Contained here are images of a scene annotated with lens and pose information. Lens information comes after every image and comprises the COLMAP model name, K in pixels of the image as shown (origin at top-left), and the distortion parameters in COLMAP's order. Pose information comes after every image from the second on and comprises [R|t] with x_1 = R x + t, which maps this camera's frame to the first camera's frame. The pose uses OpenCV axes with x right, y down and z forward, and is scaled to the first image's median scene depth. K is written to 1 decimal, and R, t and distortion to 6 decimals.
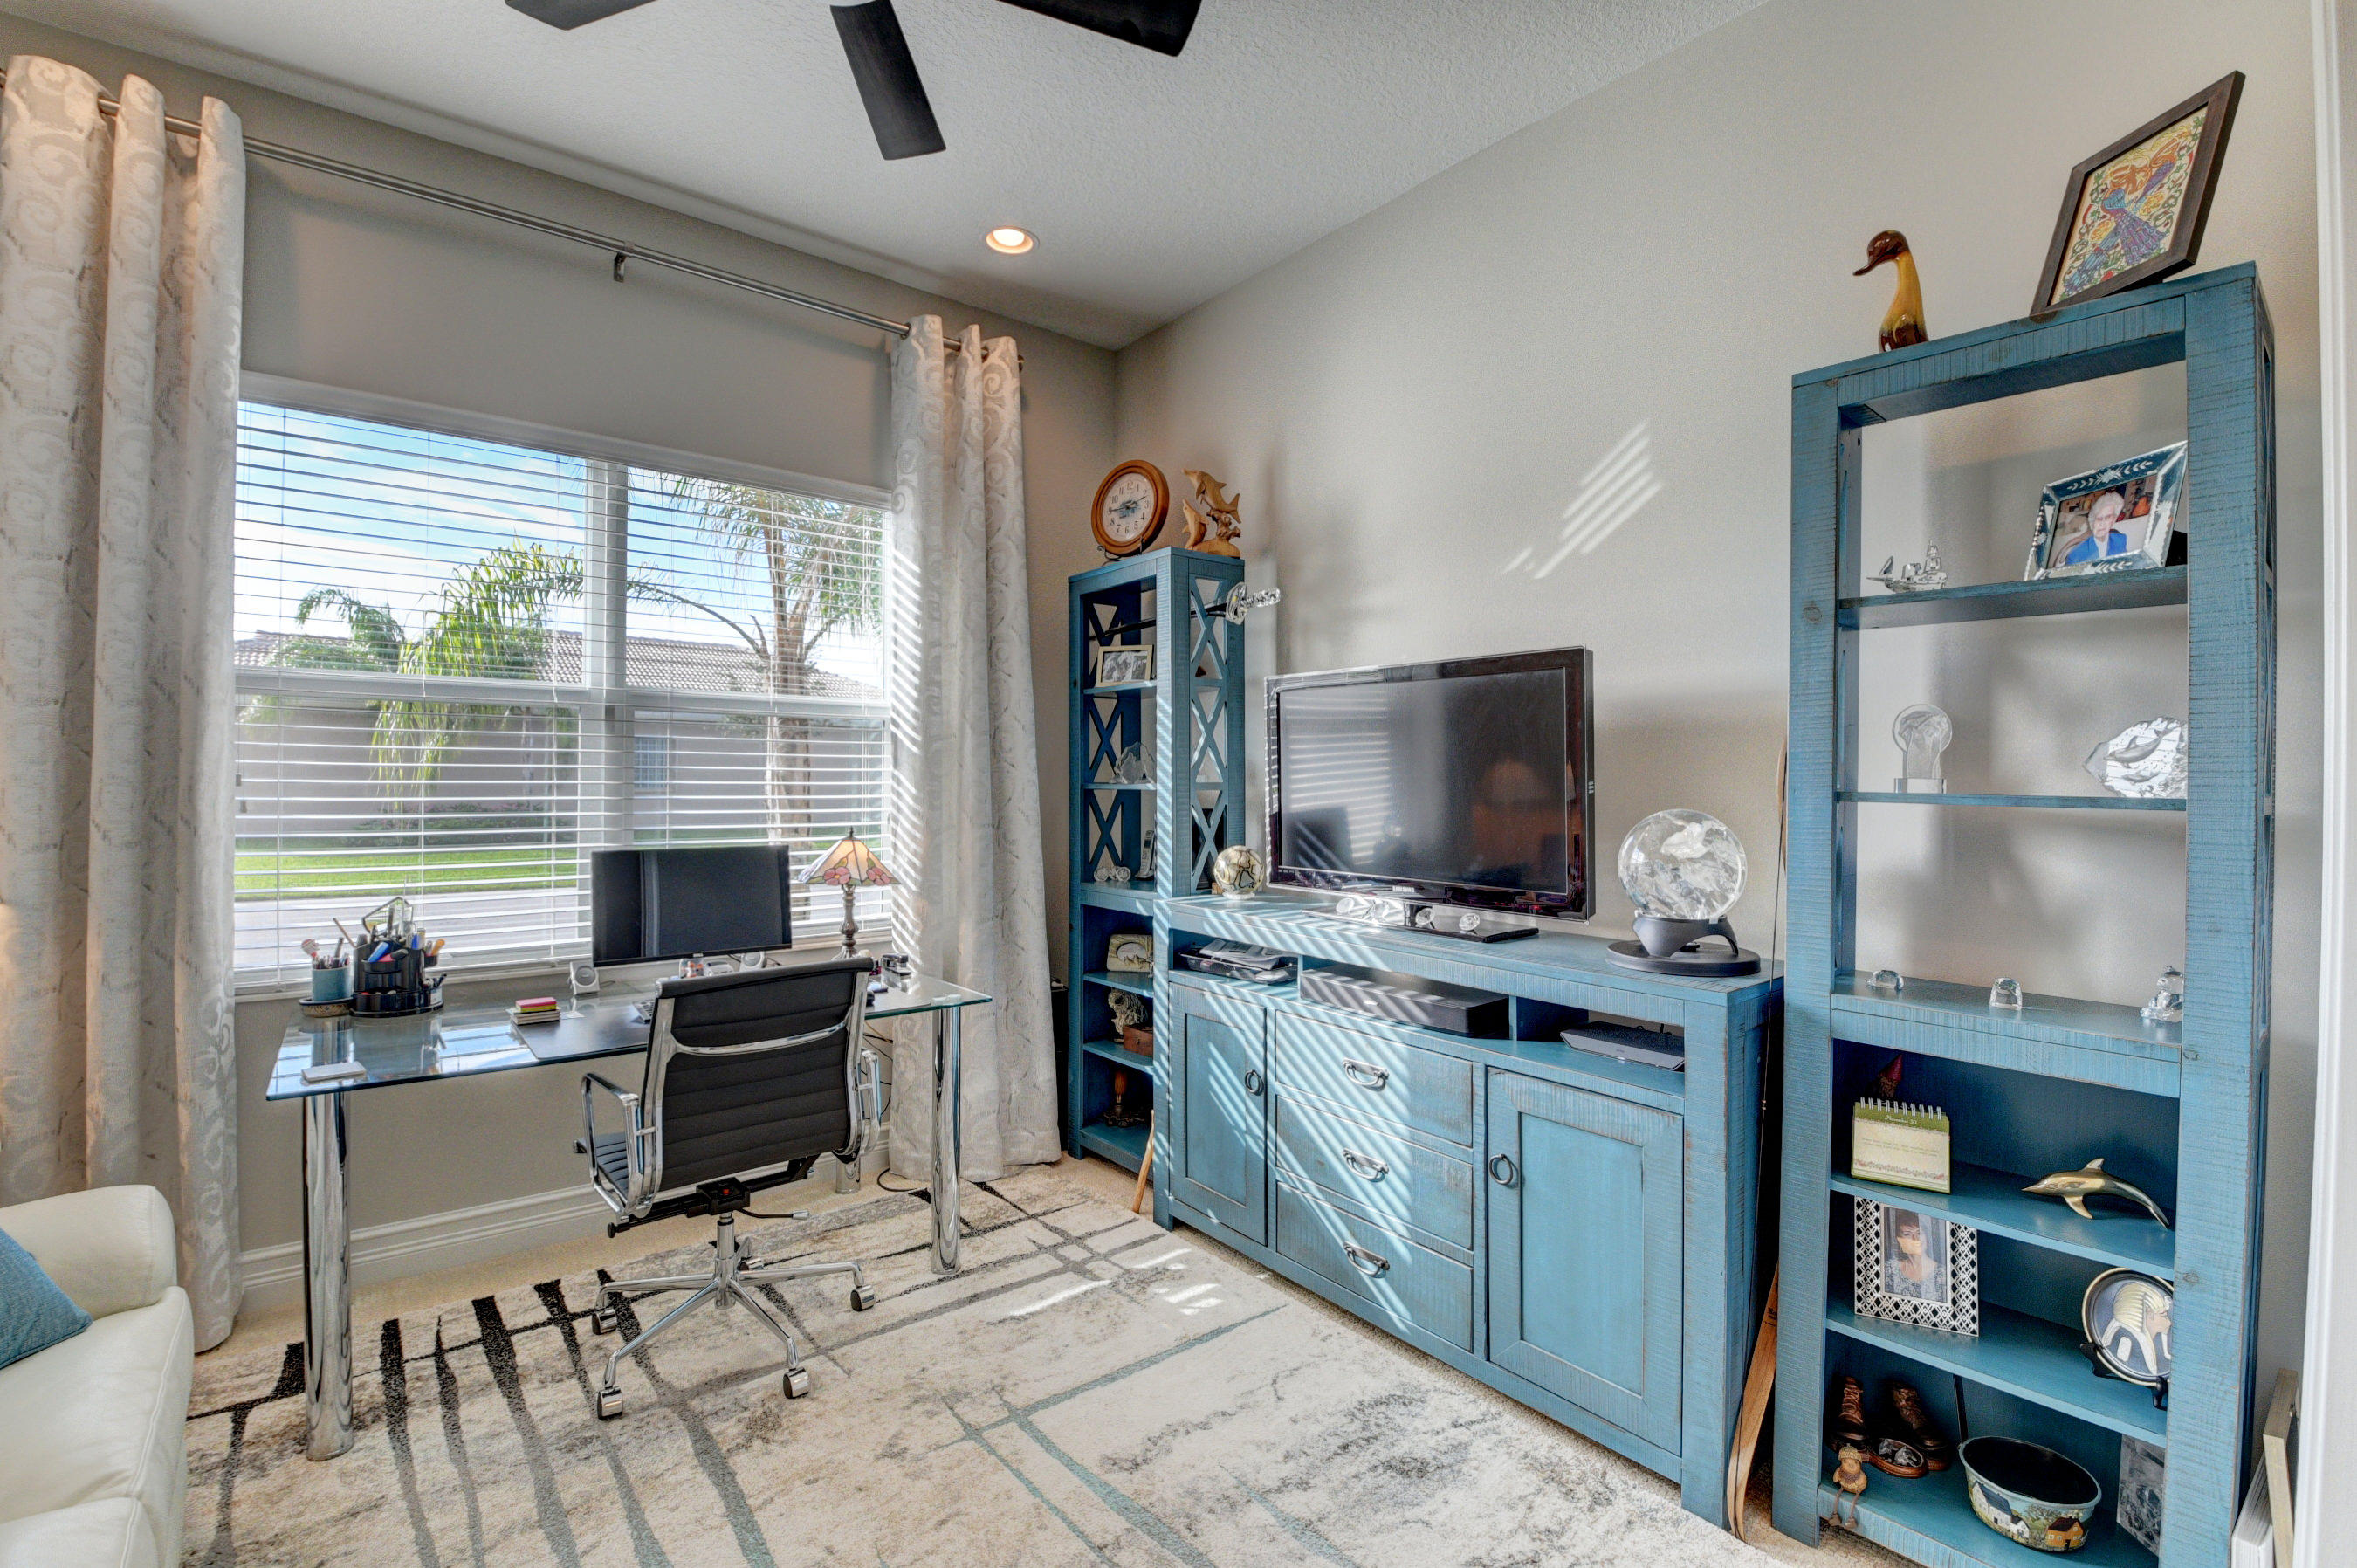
lens RADIAL K [[1038.2, 0, 1187.8], [0, 1038.2, 778.6], [0, 0, 1]] dist [0.005061, -0.017744]
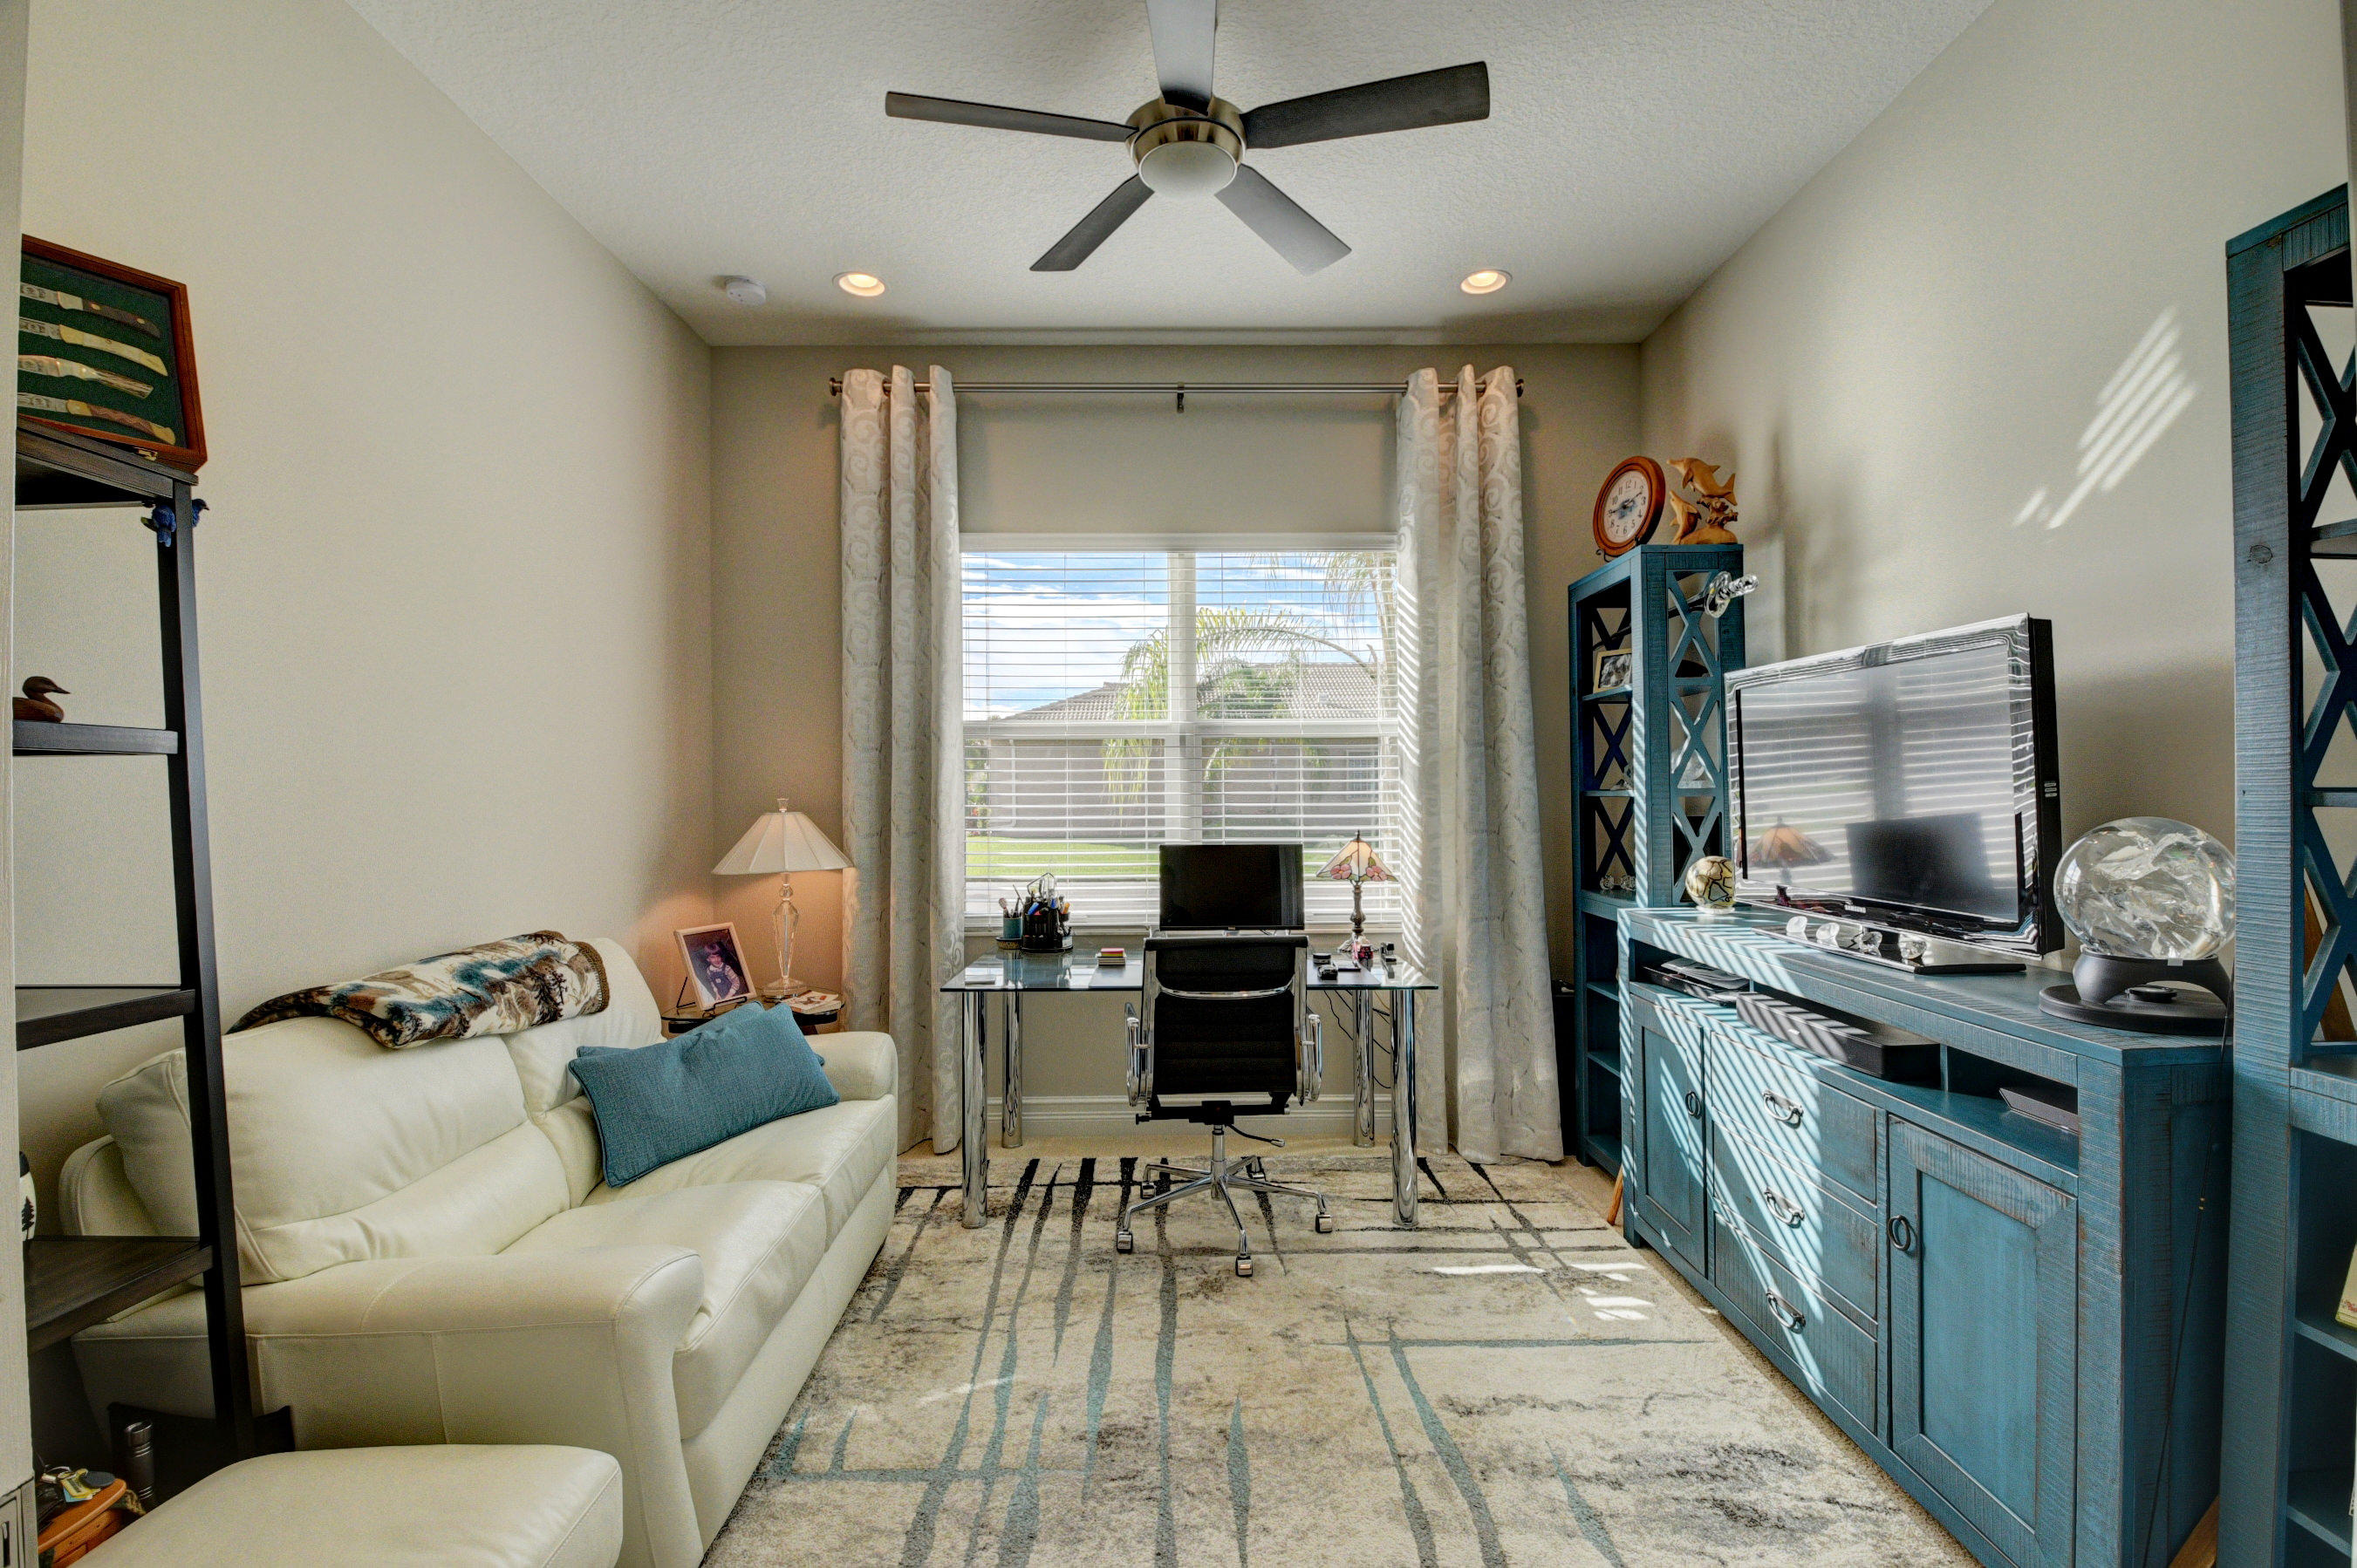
lens RADIAL K [[1038.0, 0, 1188.1], [0, 1038.0, 782.5], [0, 0, 1]] dist [0.005061, -0.017744]
pose [[0.786200, -0.015169, -0.617786, 0.324592], [0.012474, 0.999885, -0.008676, 0.001495], [0.617846, -0.000885, 0.786298, -0.036341]]
